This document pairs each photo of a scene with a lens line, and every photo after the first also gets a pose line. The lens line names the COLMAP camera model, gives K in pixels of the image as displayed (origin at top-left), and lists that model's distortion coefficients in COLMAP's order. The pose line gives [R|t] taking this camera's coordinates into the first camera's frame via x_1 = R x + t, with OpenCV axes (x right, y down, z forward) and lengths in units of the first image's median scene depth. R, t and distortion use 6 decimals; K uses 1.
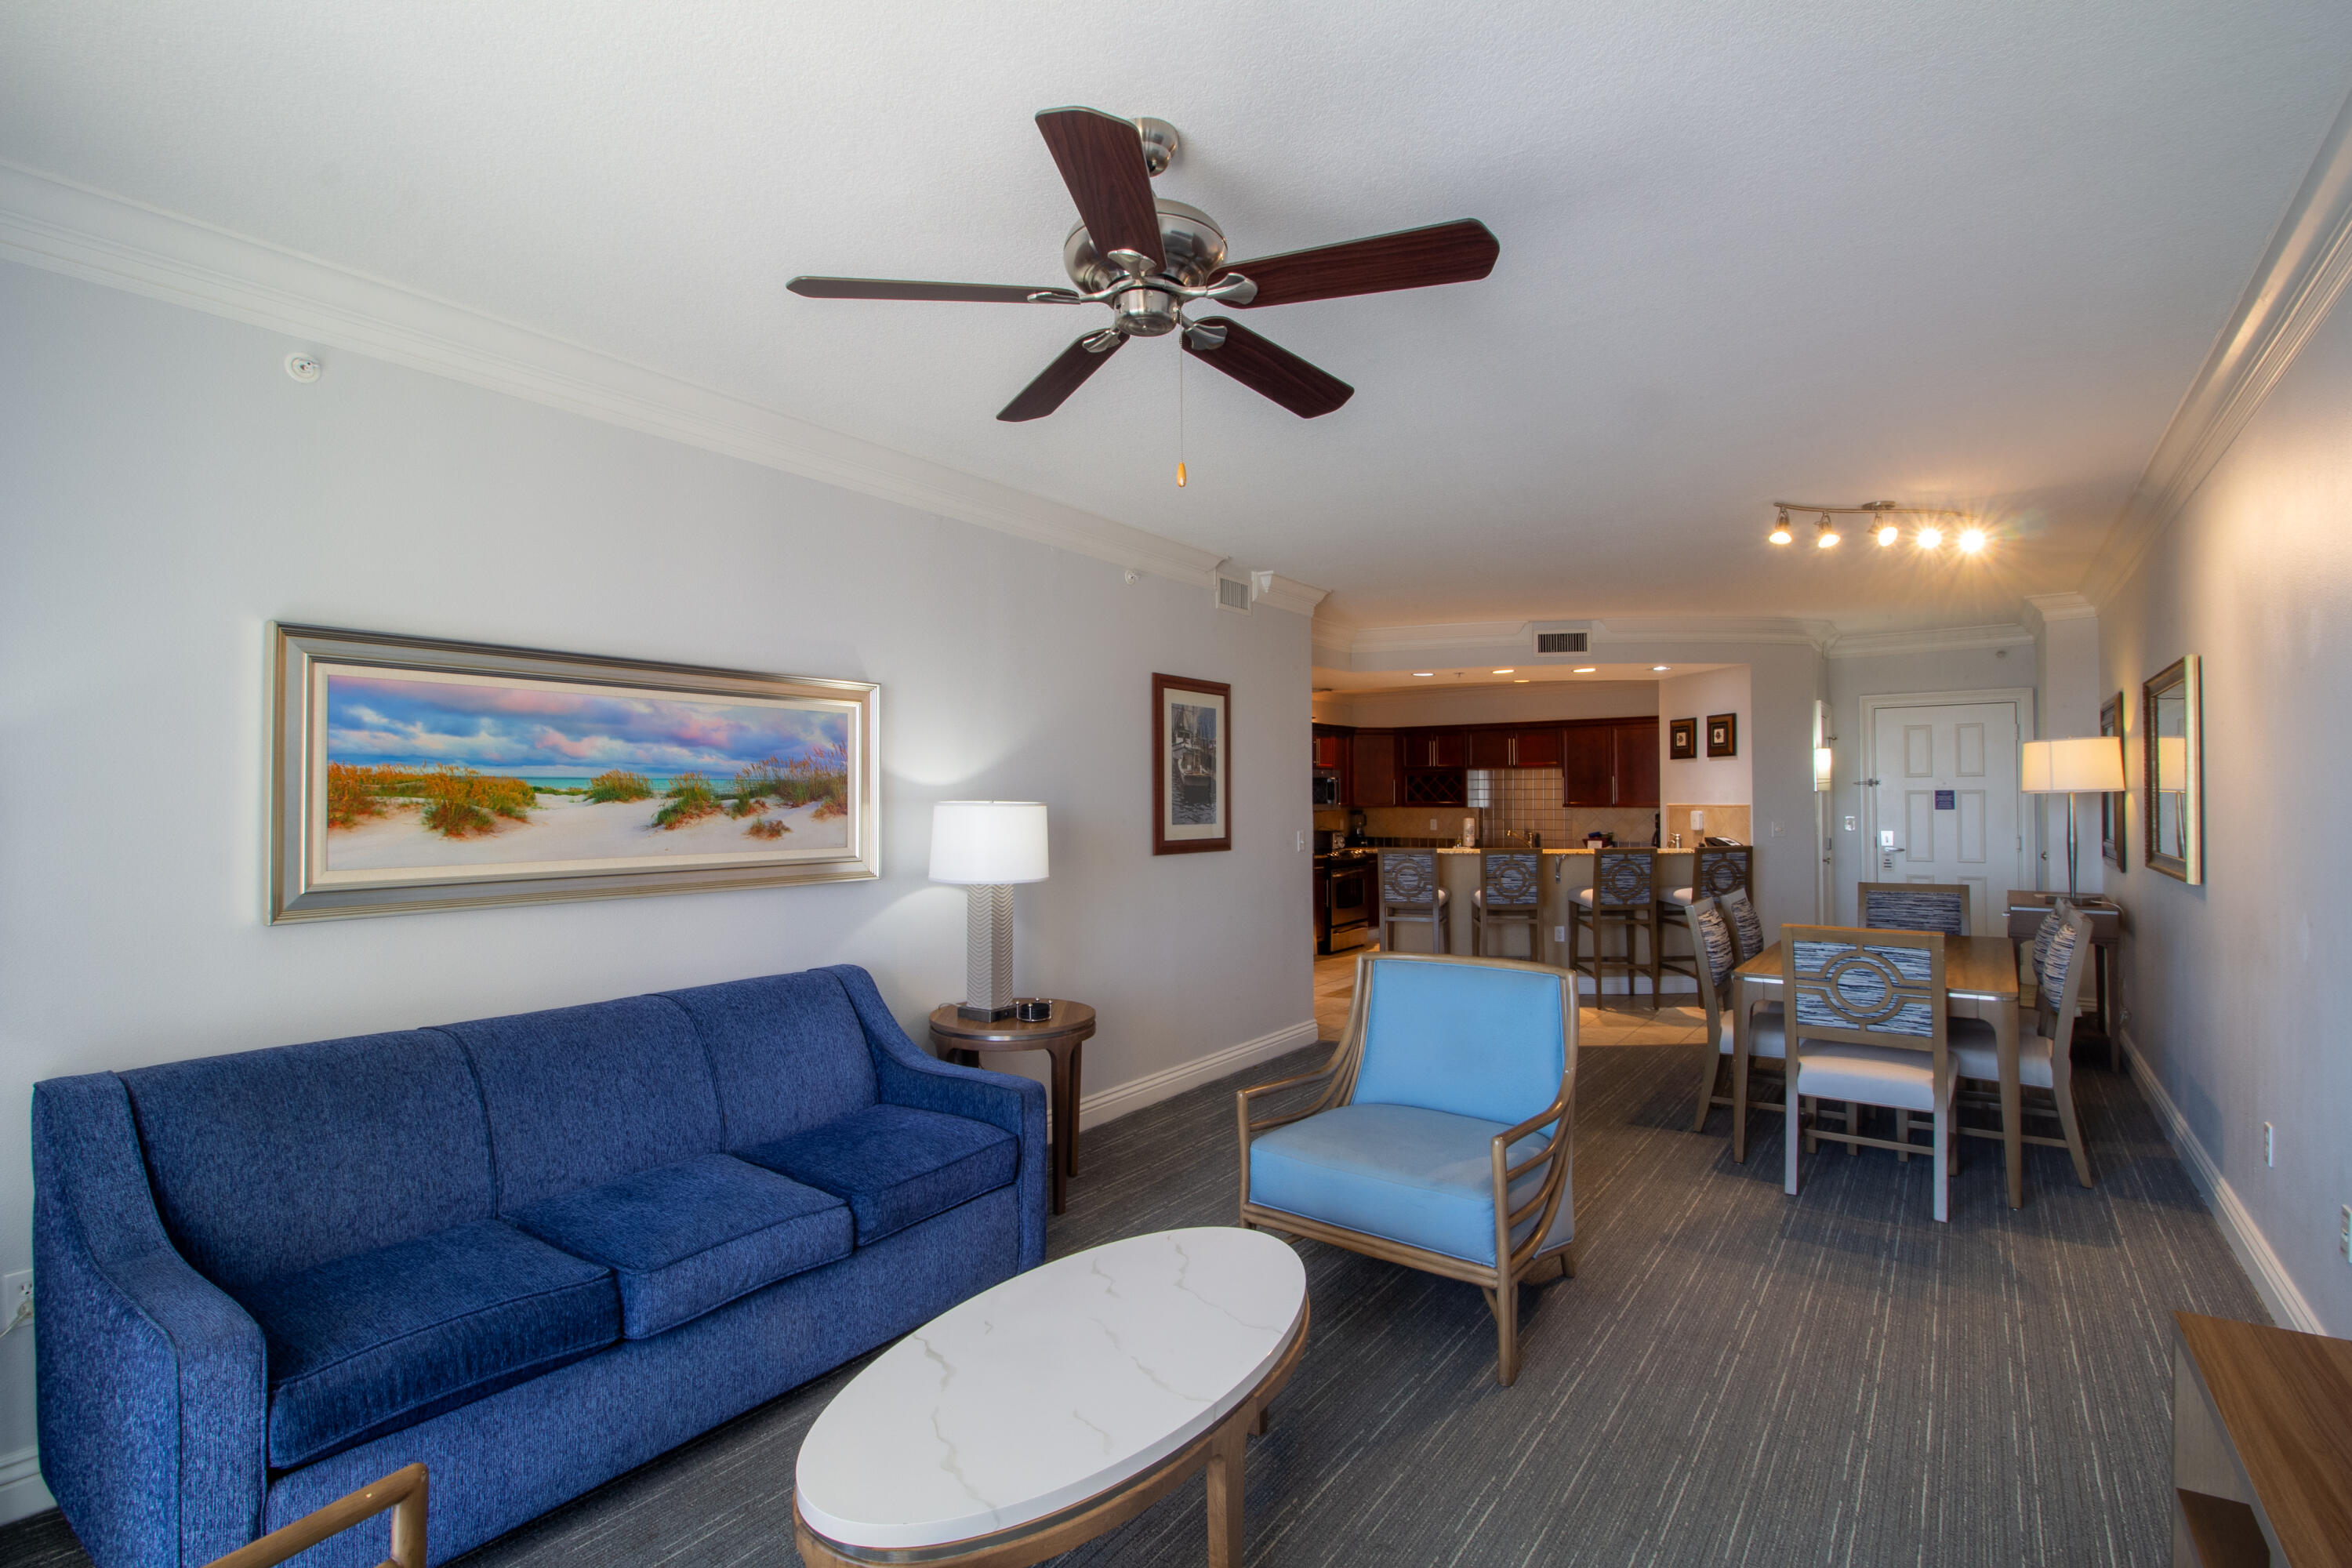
lens RADIAL K [[1098.2, 0, 1176.0], [0, 1098.2, 784.0], [0, 0, 1]] dist [-0.002070, -0.000098]
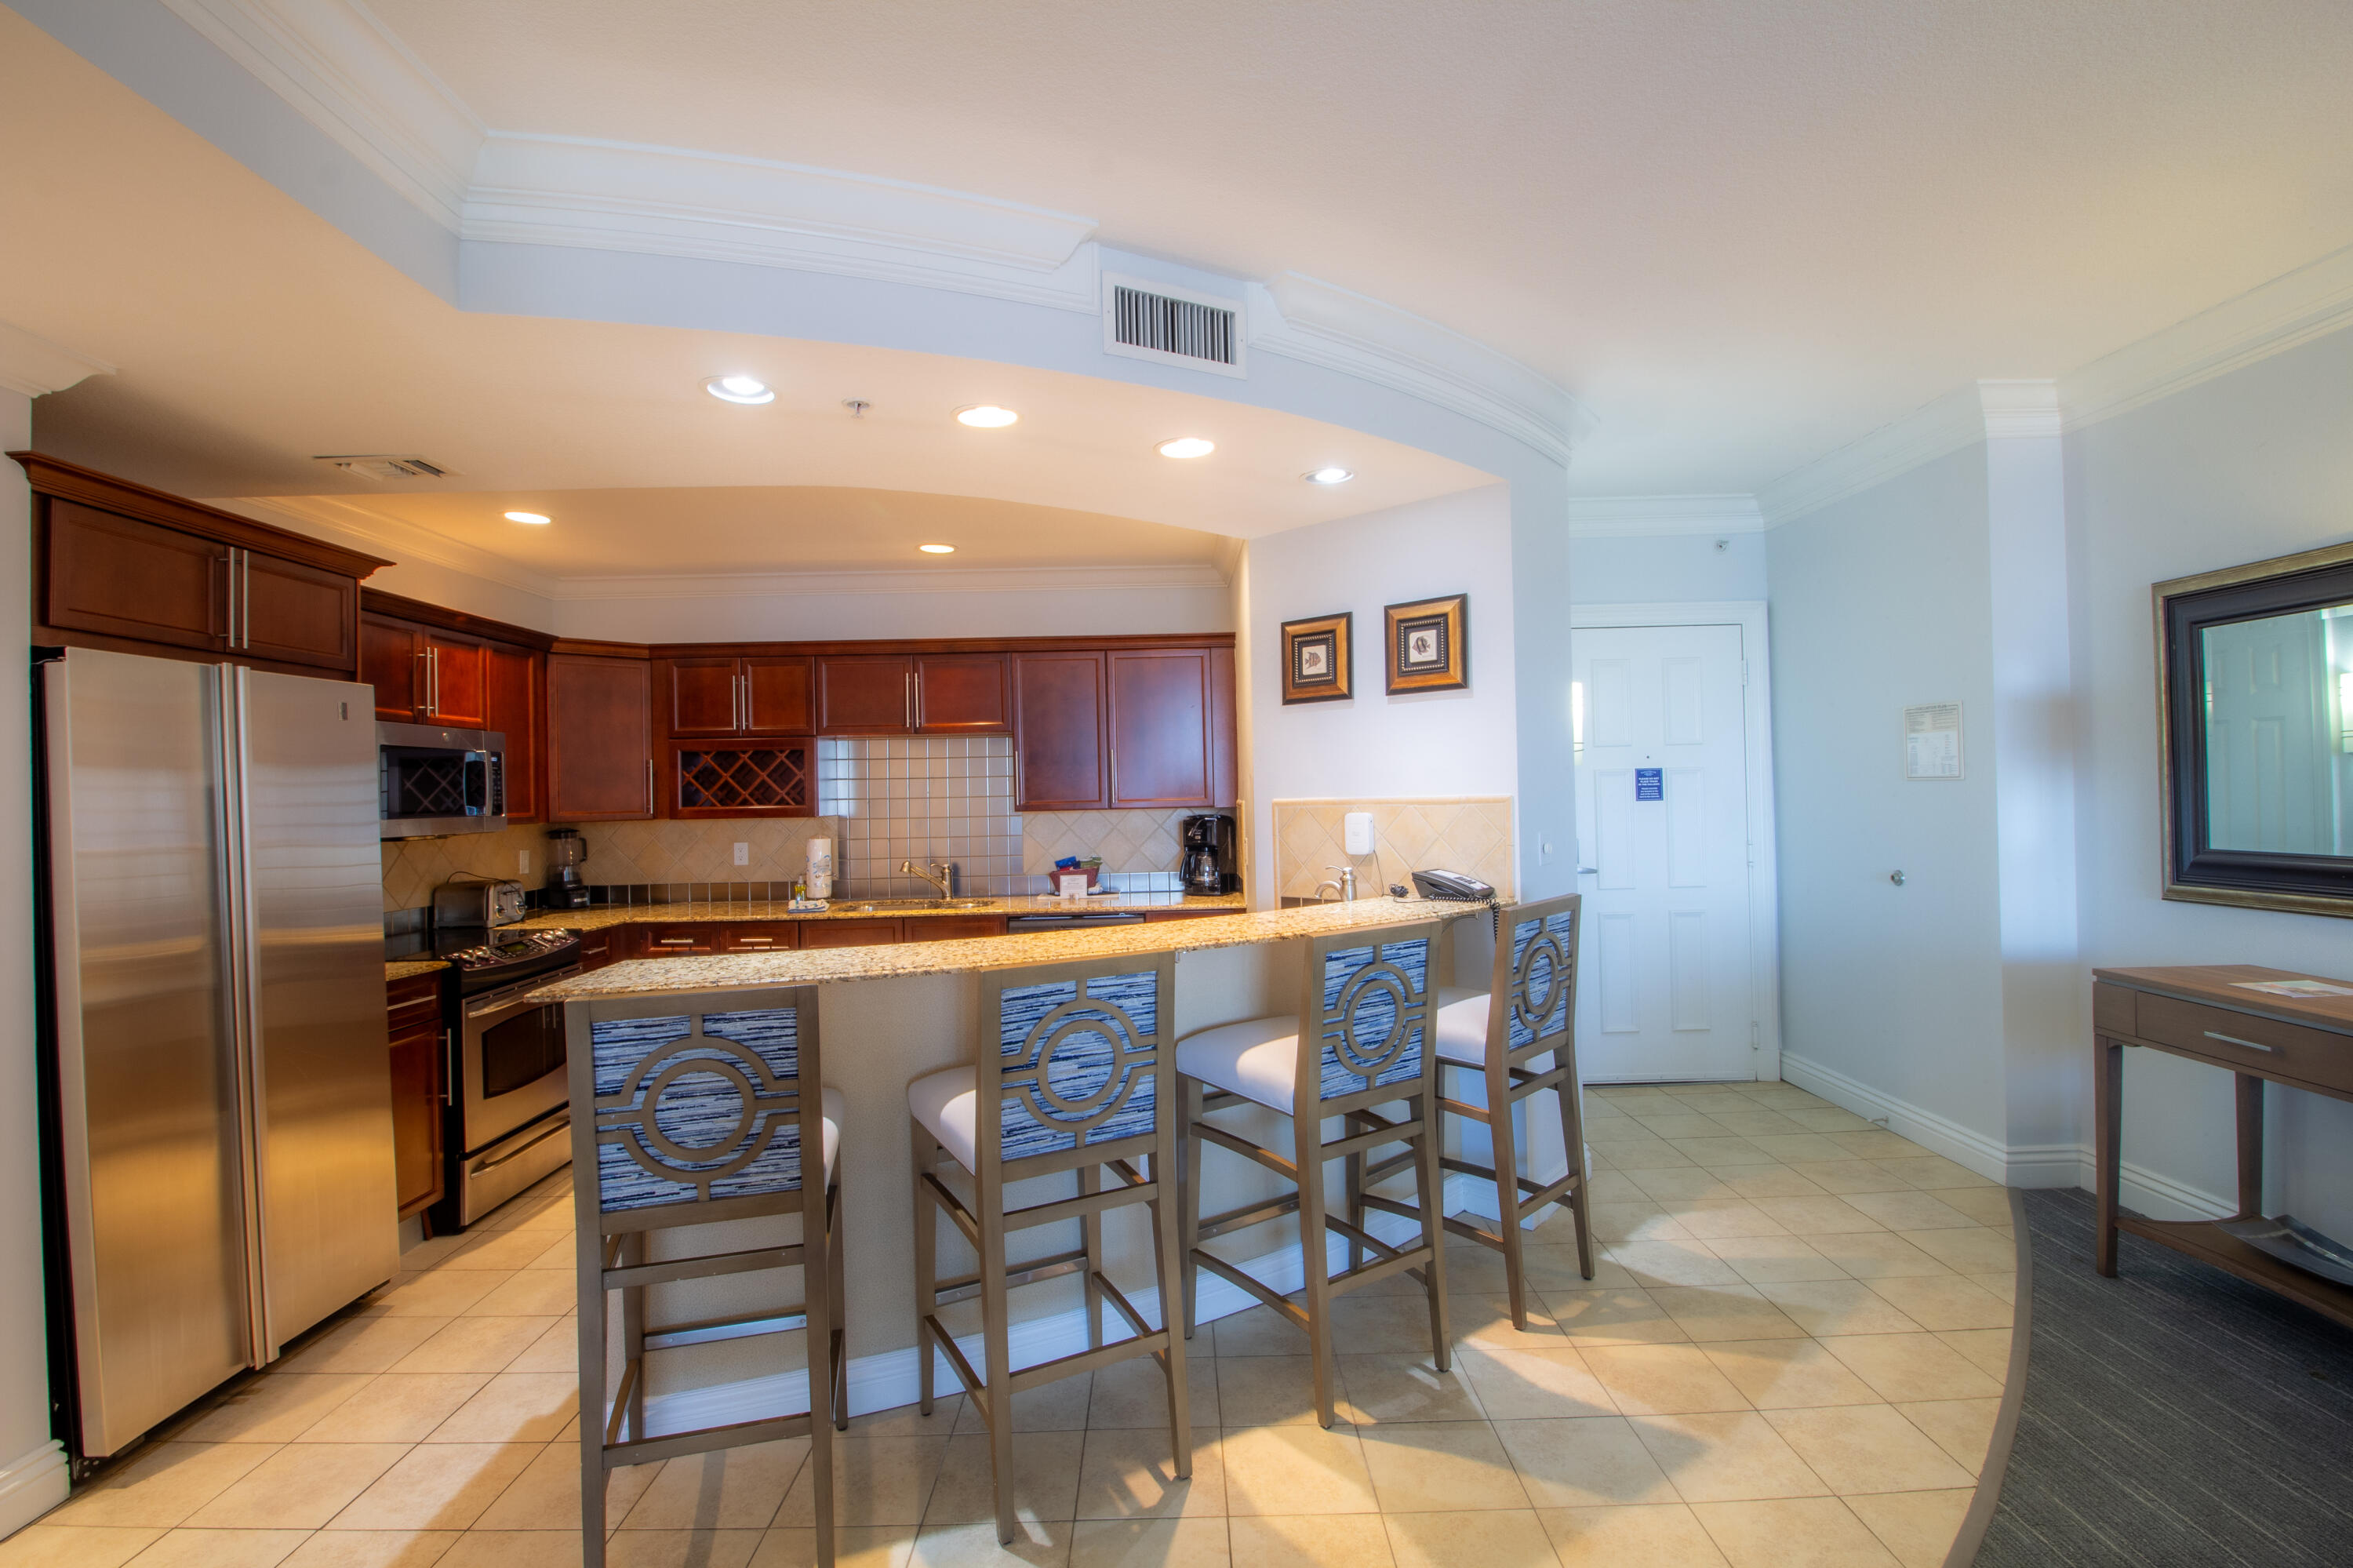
lens RADIAL K [[1098.7, 0, 1176.5], [0, 1098.7, 784.0], [0, 0, 1]] dist [-0.002070, -0.000098]
pose [[0.804131, -0.008270, 0.594395, 0.111208], [0.010723, 0.999942, -0.000595, 0.009483], [-0.594356, 0.006853, 0.804173, 0.542867]]
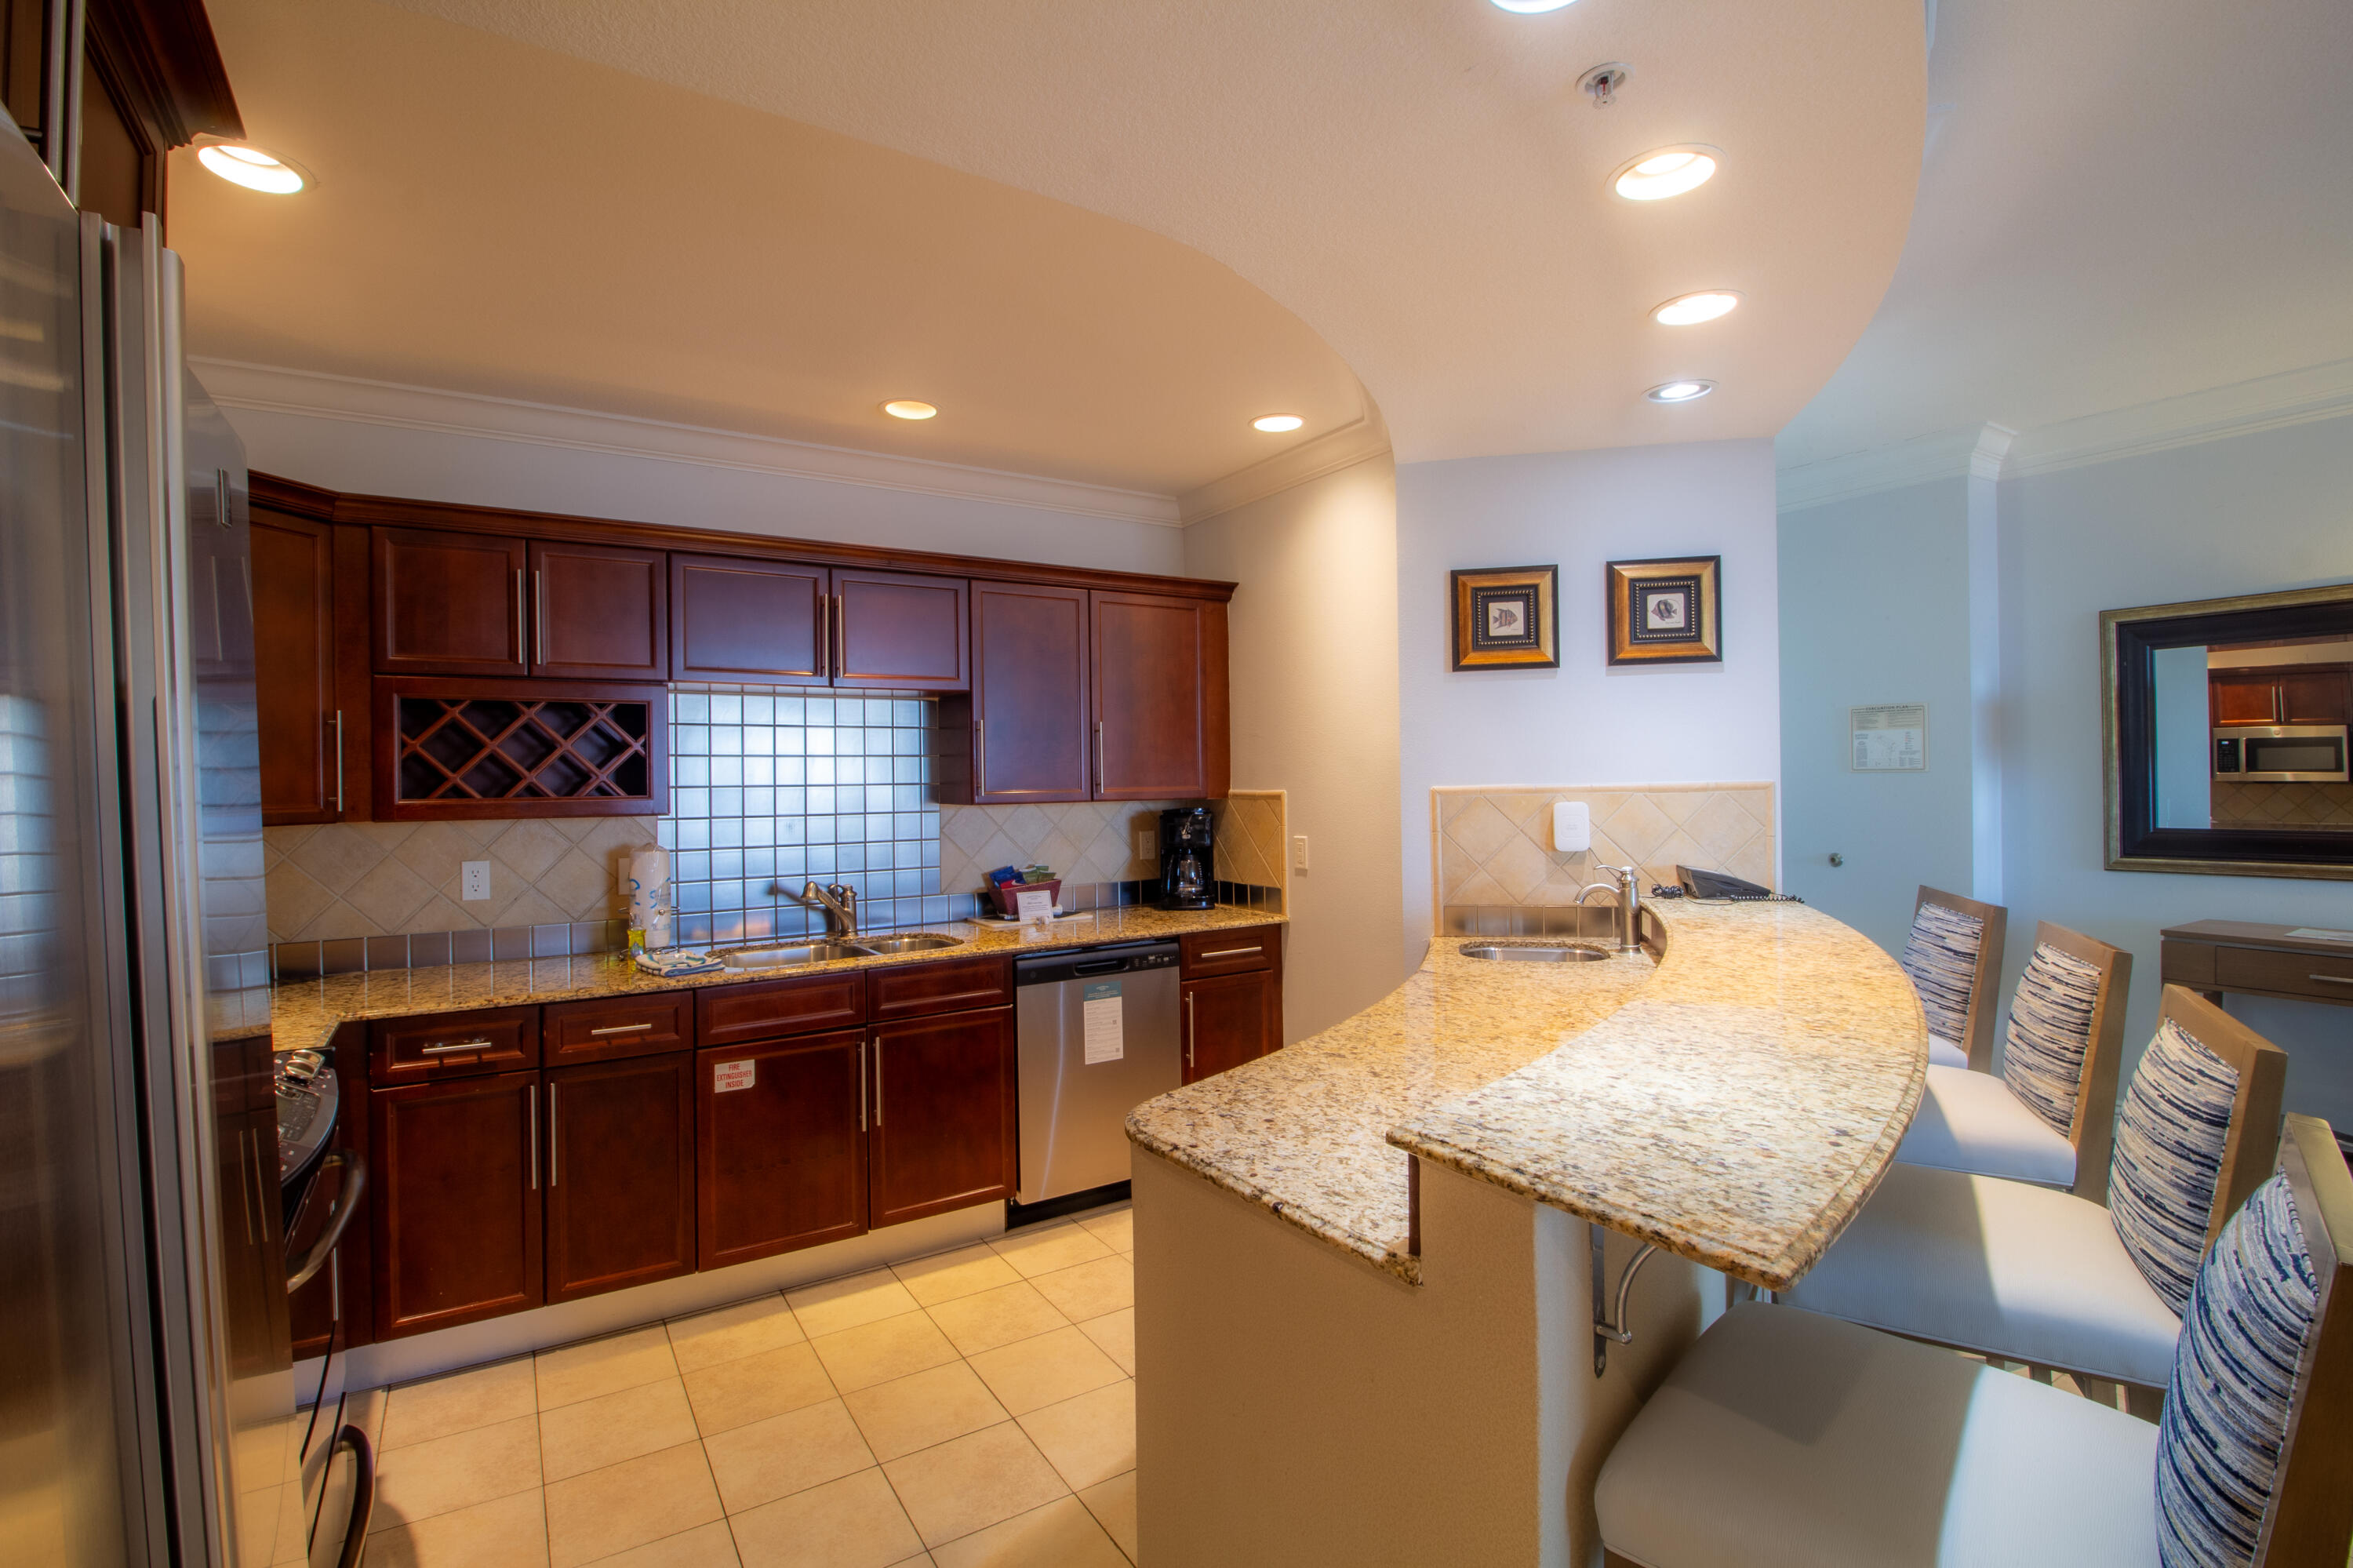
lens RADIAL K [[1053.9, 0, 1176.5], [0, 1053.9, 784.0], [0, 0, 1]] dist [0.000568, -0.000042]
pose [[0.380888, -0.003321, 0.924615, 0.058289], [0.003286, 0.999992, 0.002238, 0.013405], [-0.924615, 0.002186, 0.380896, 0.794872]]
